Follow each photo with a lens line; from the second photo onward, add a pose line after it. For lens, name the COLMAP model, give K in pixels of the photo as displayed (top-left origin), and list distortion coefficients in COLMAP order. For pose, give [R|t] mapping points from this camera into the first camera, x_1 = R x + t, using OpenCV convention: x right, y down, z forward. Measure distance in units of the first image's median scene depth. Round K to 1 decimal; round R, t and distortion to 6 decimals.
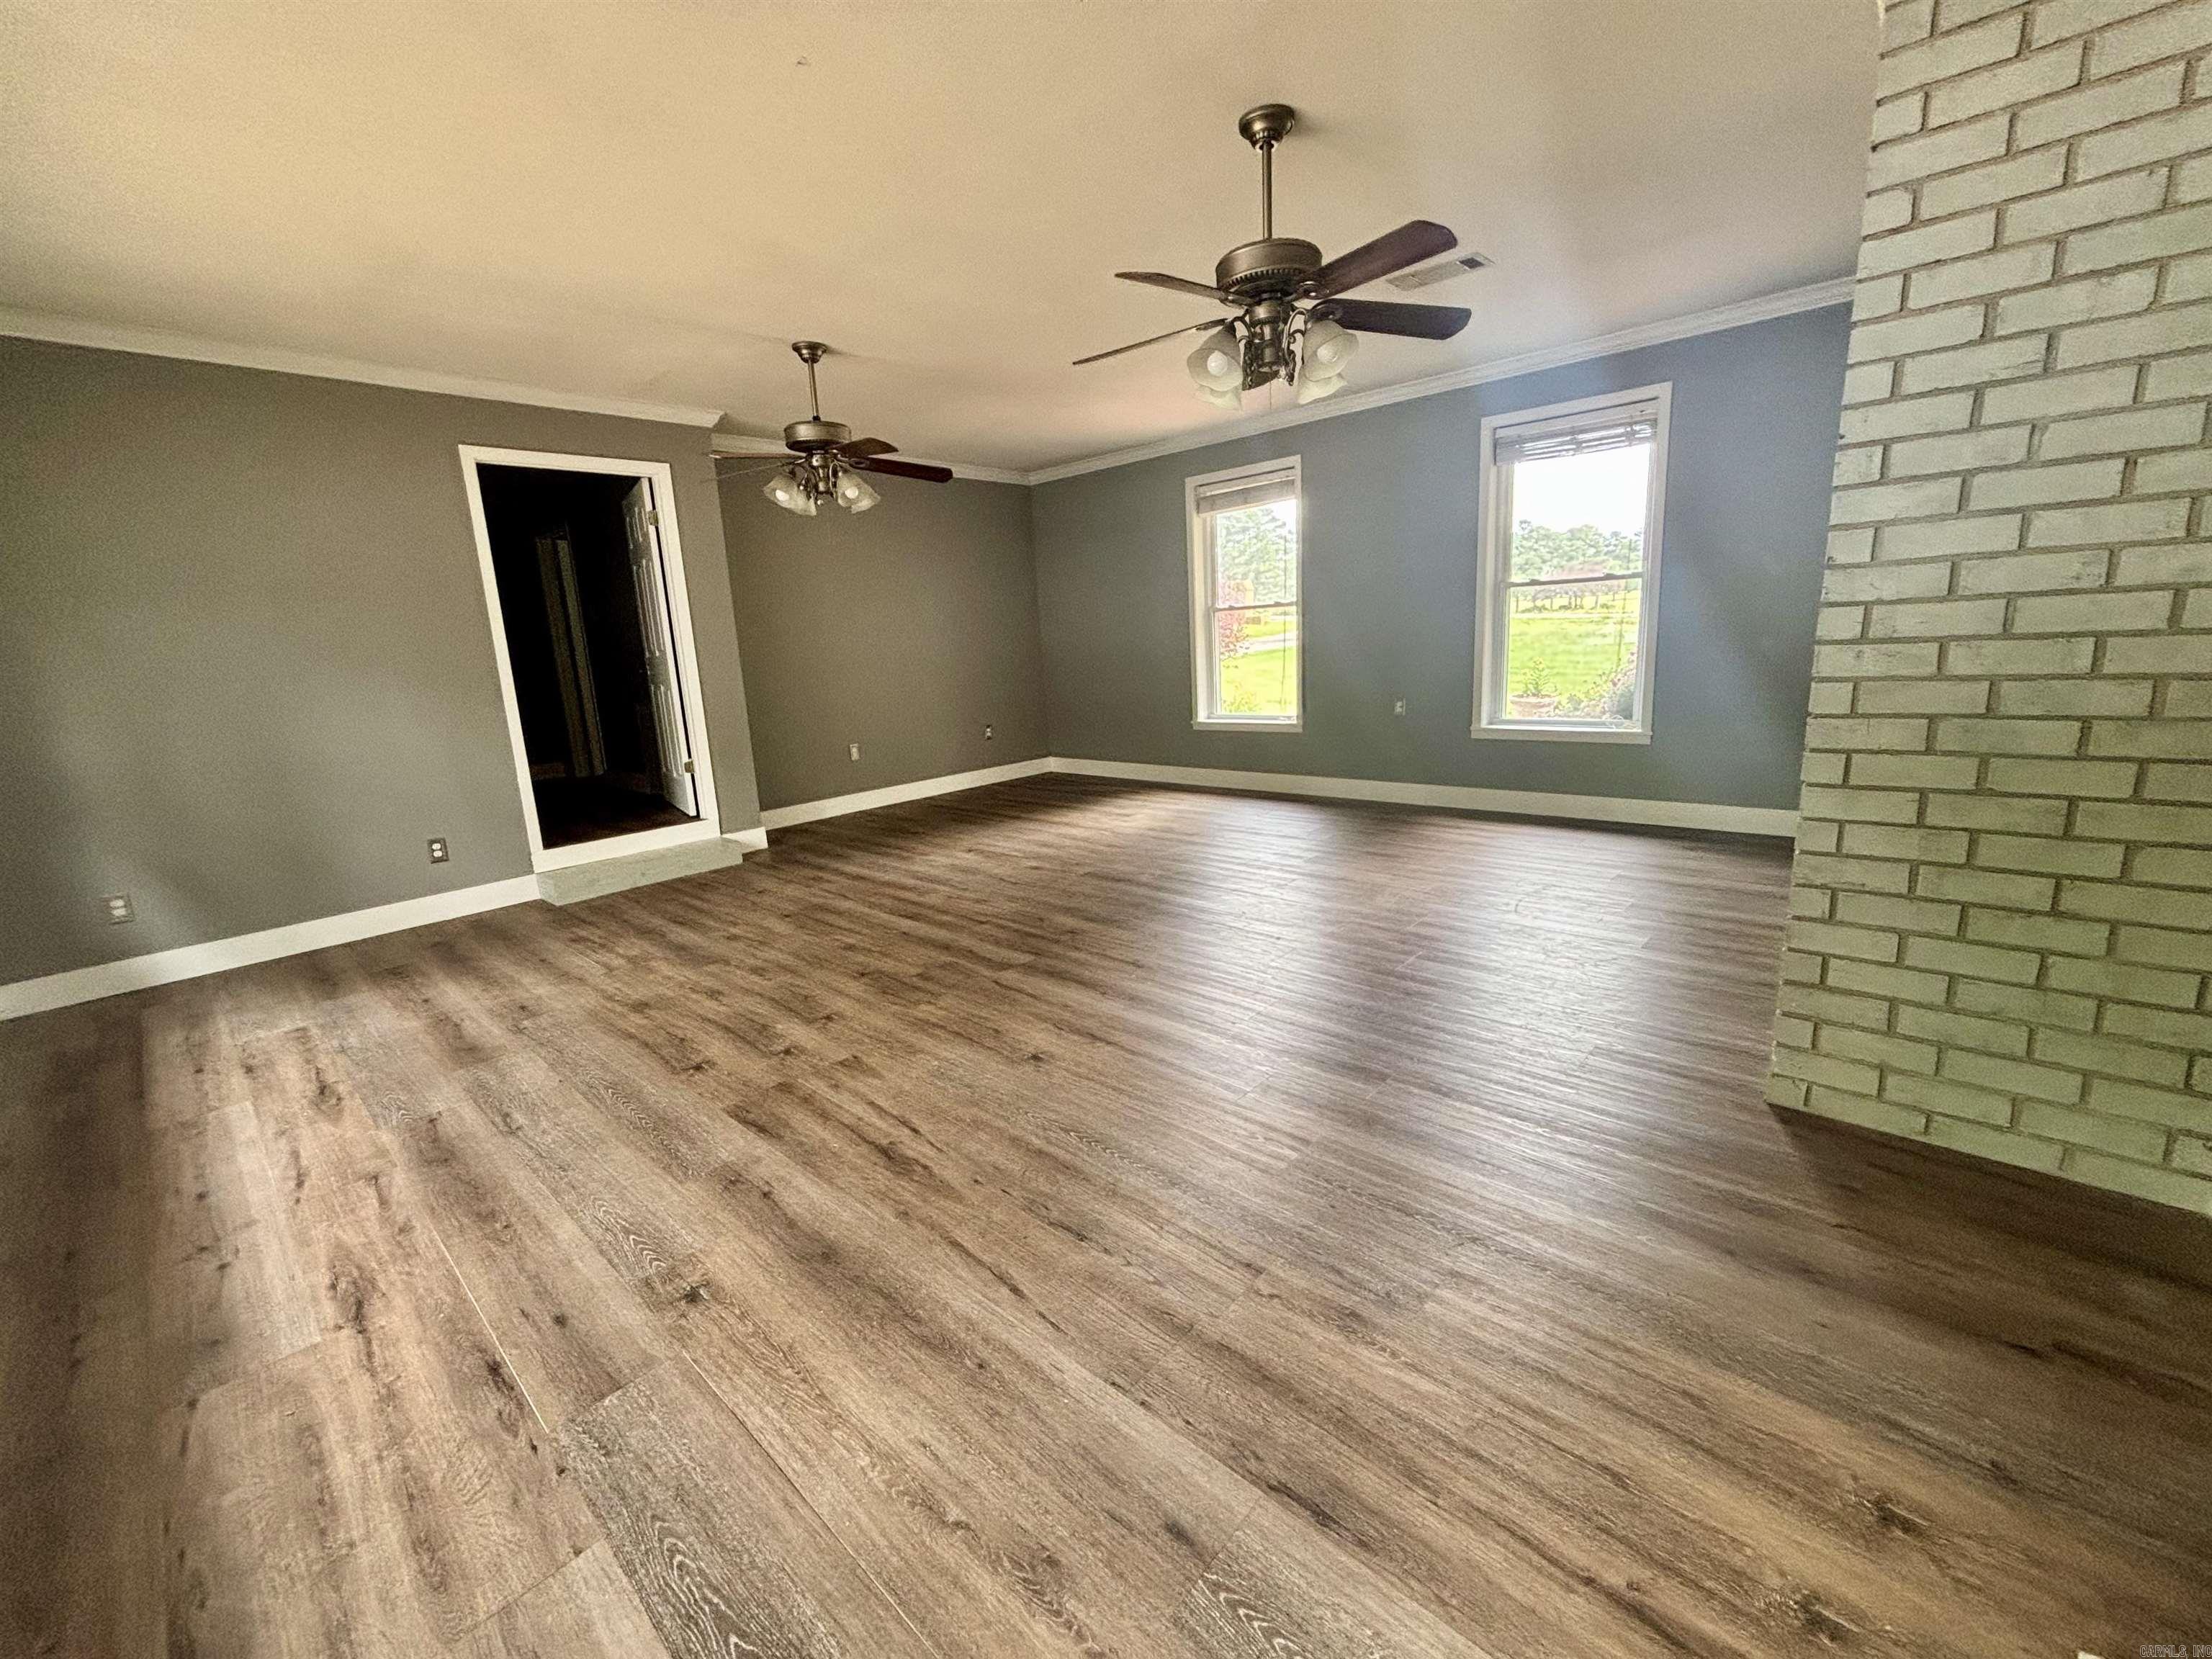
lens RADIAL K [[899.8, 0, 1110.8], [0, 899.8, 828.6], [0, 0, 1]] dist [-0.002819, 0.000410]
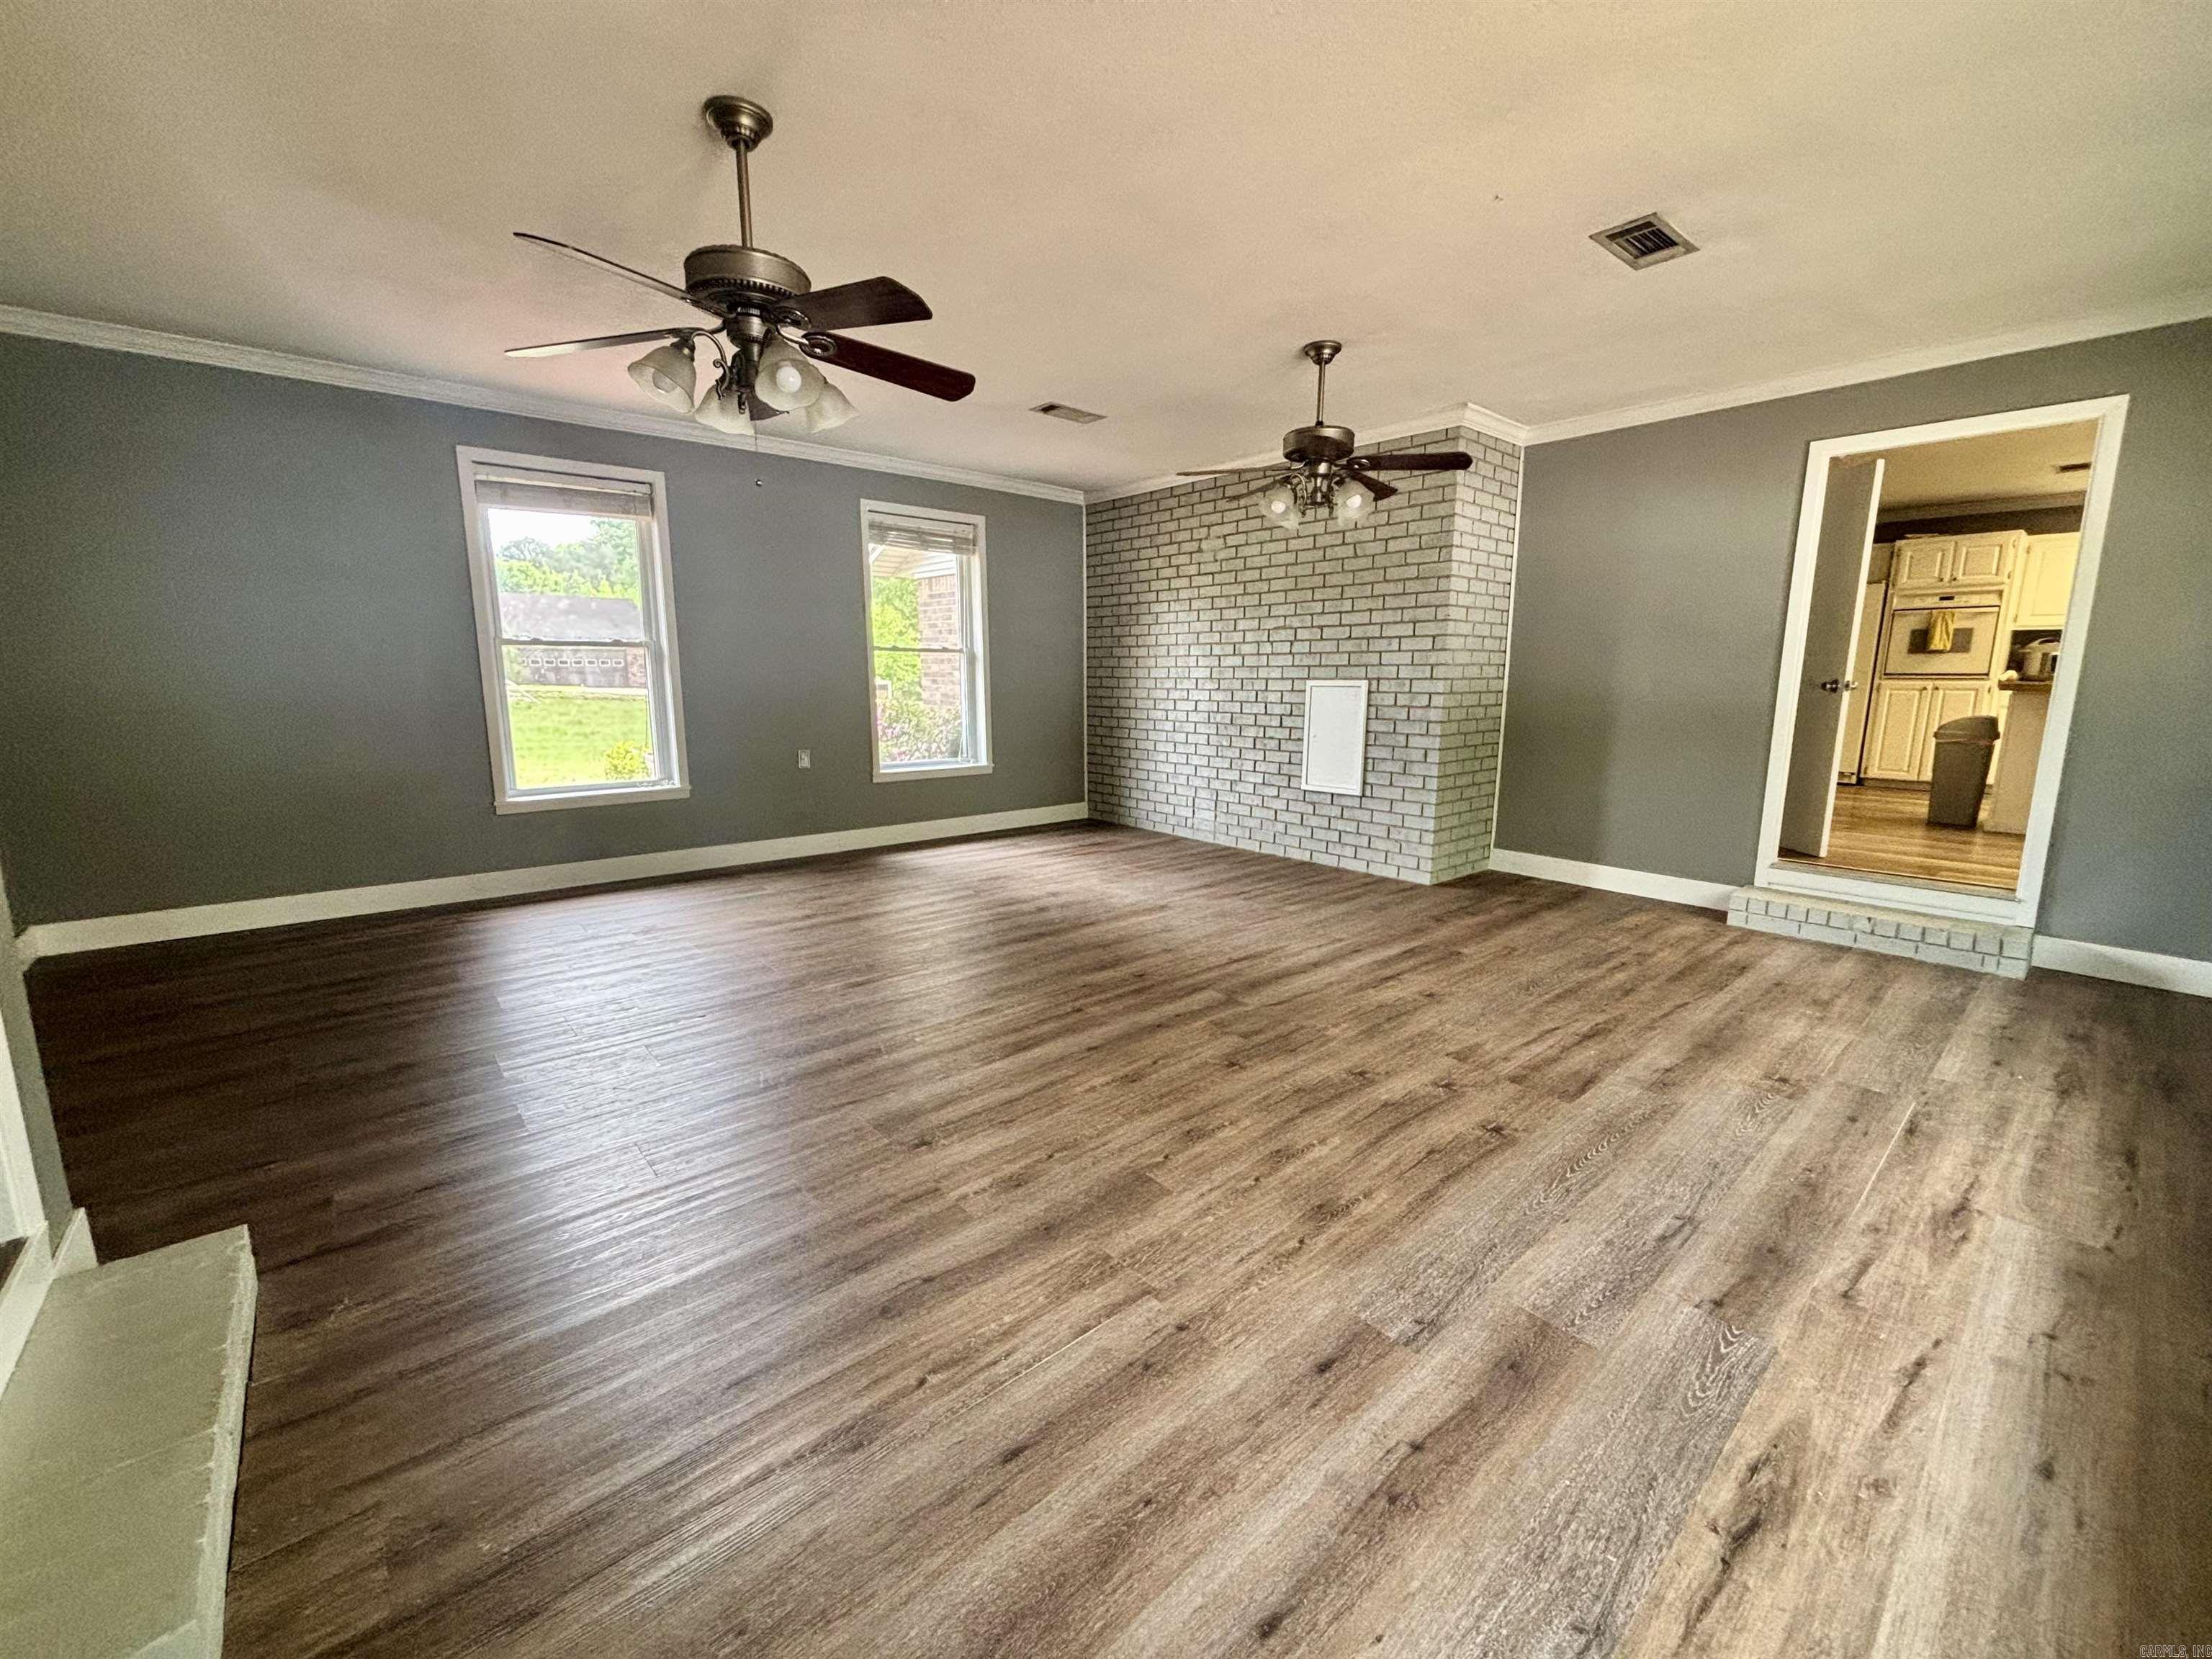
lens RADIAL K [[899.8, 0, 1104.9], [0, 899.8, 833.4], [0, 0, 1]] dist [-0.002819, 0.000410]
pose [[0.106890, -0.122235, 0.986728, -1.308934], [0.199243, 0.974917, 0.099188, -0.183733], [-0.974103, 0.185996, 0.128564, 1.173718]]
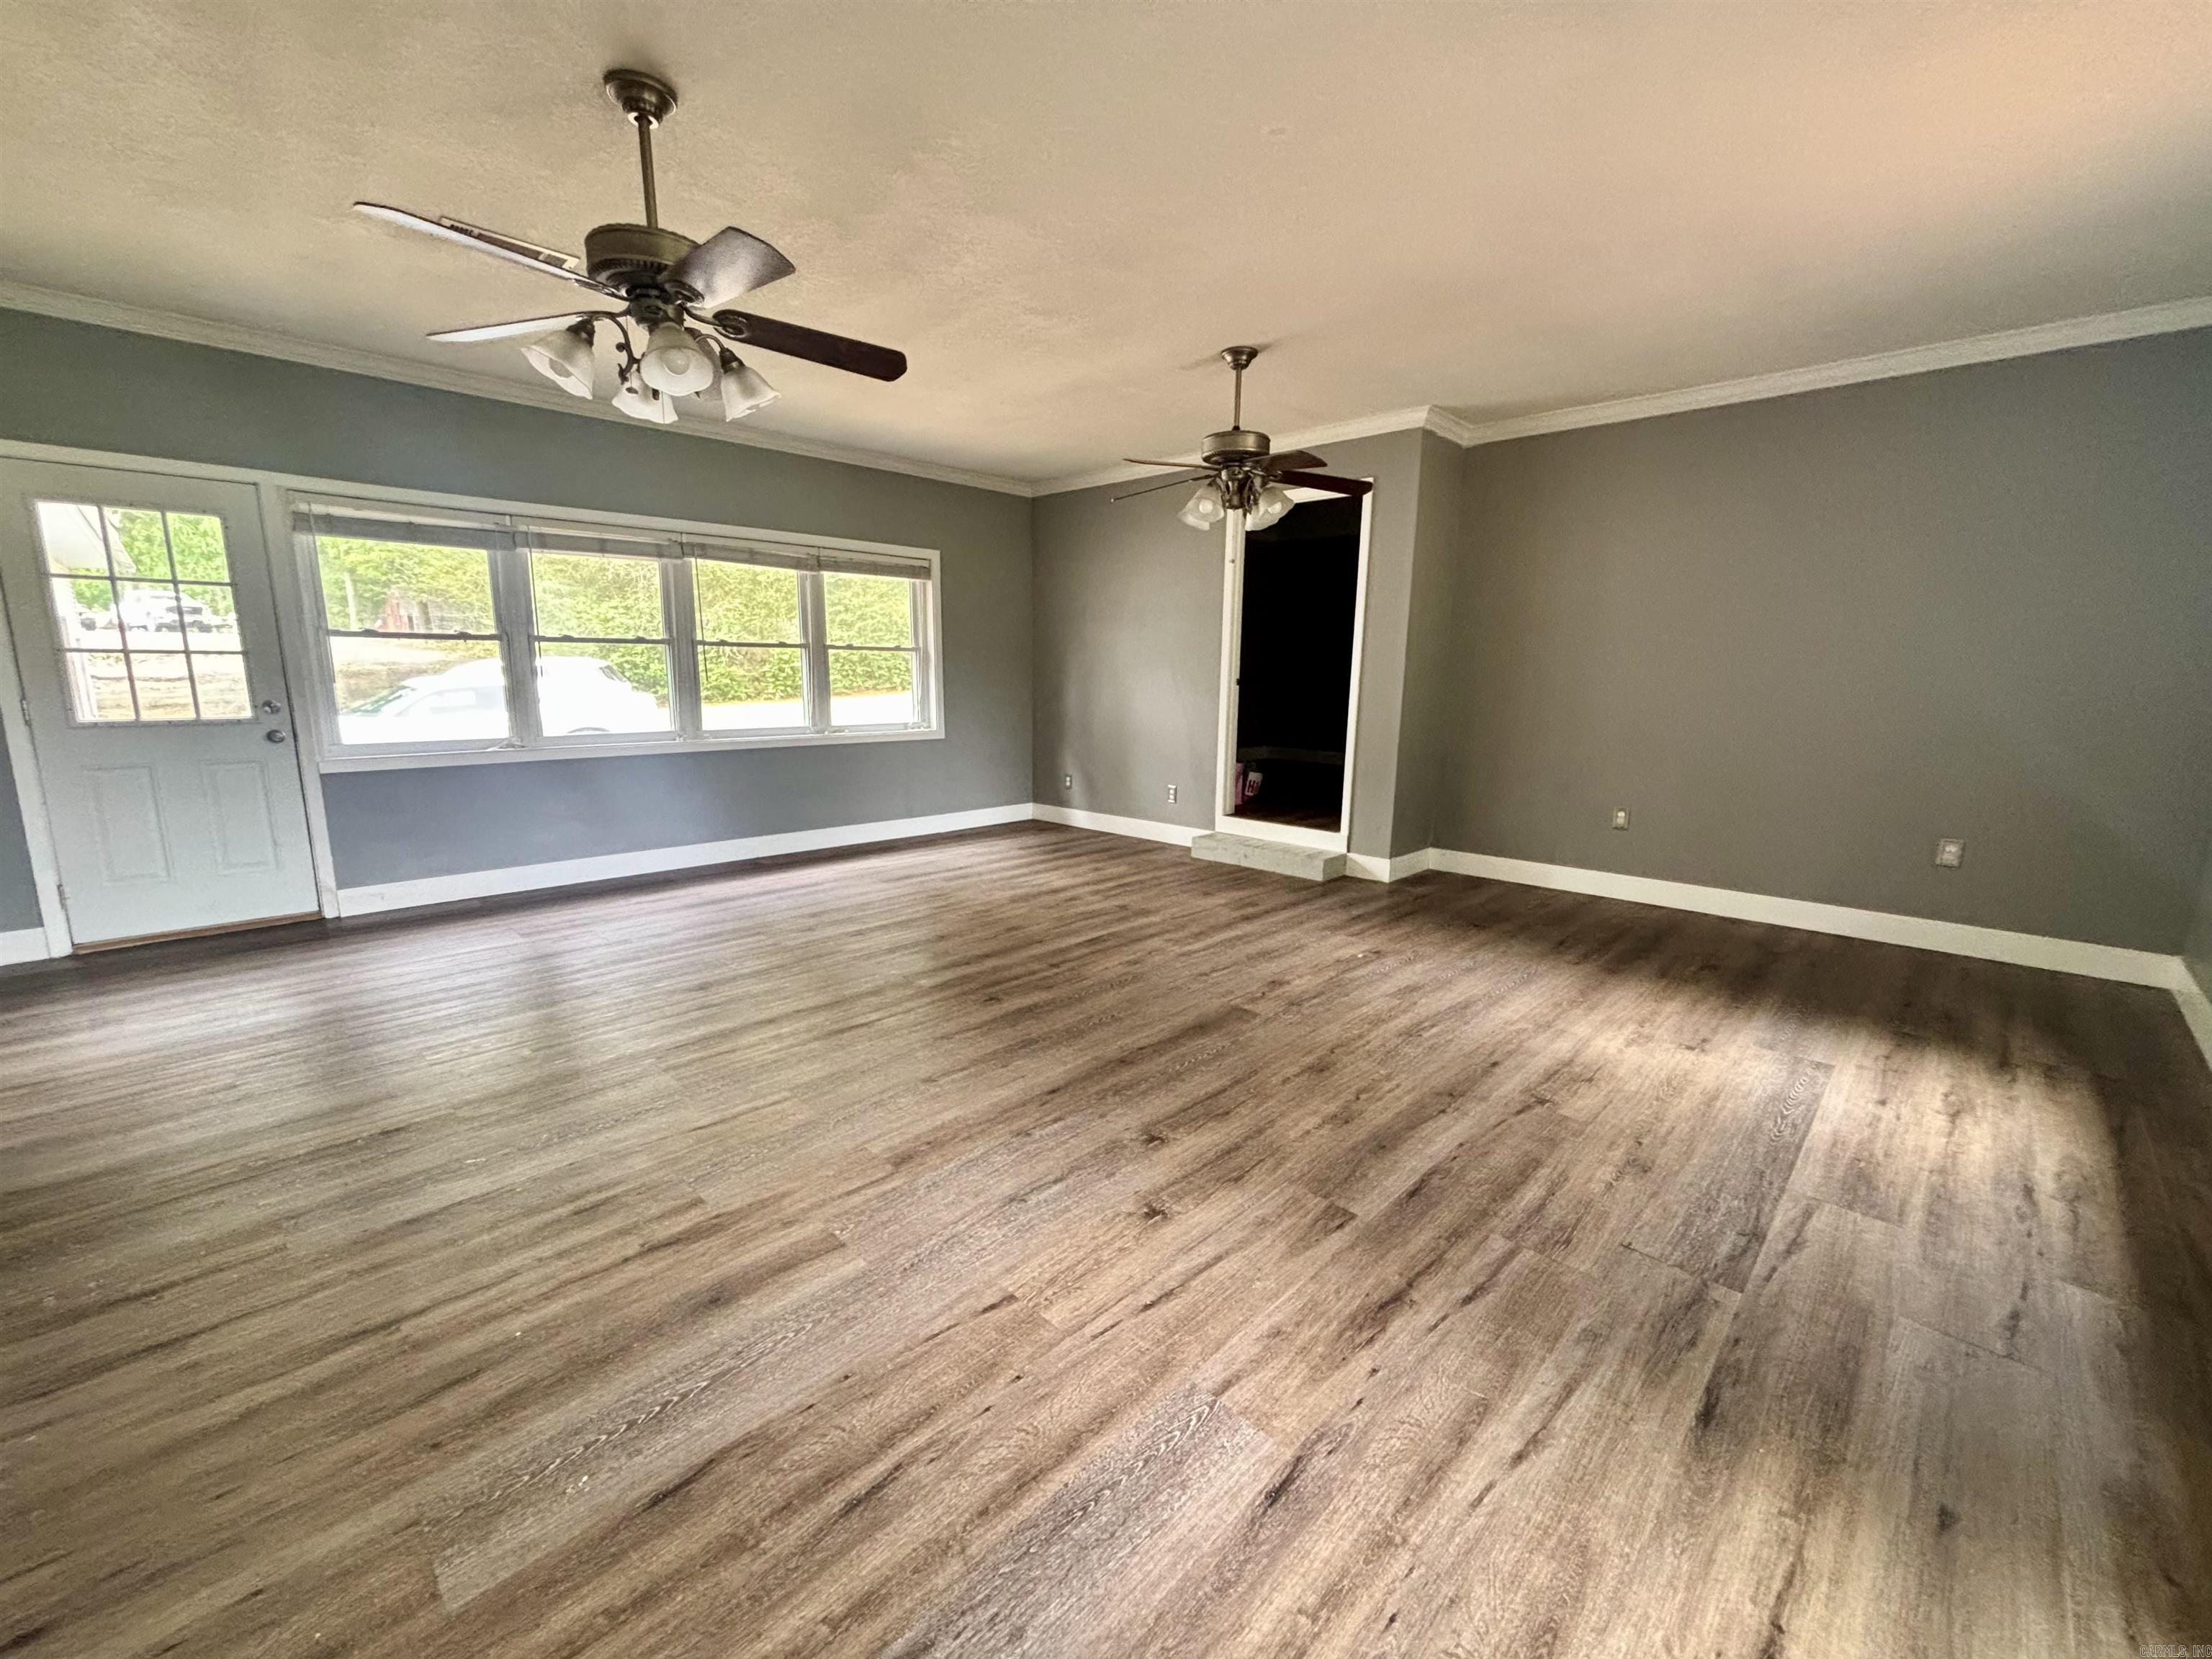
lens RADIAL K [[899.8, 0, 1097.9], [0, 899.8, 824.4], [0, 0, 1]] dist [-0.002819, 0.000410]
pose [[-0.041617, 0.226153, -0.973202, 1.032489], [-0.219467, 0.948188, 0.229725, -0.365741], [0.974732, 0.223146, 0.010173, 1.401680]]
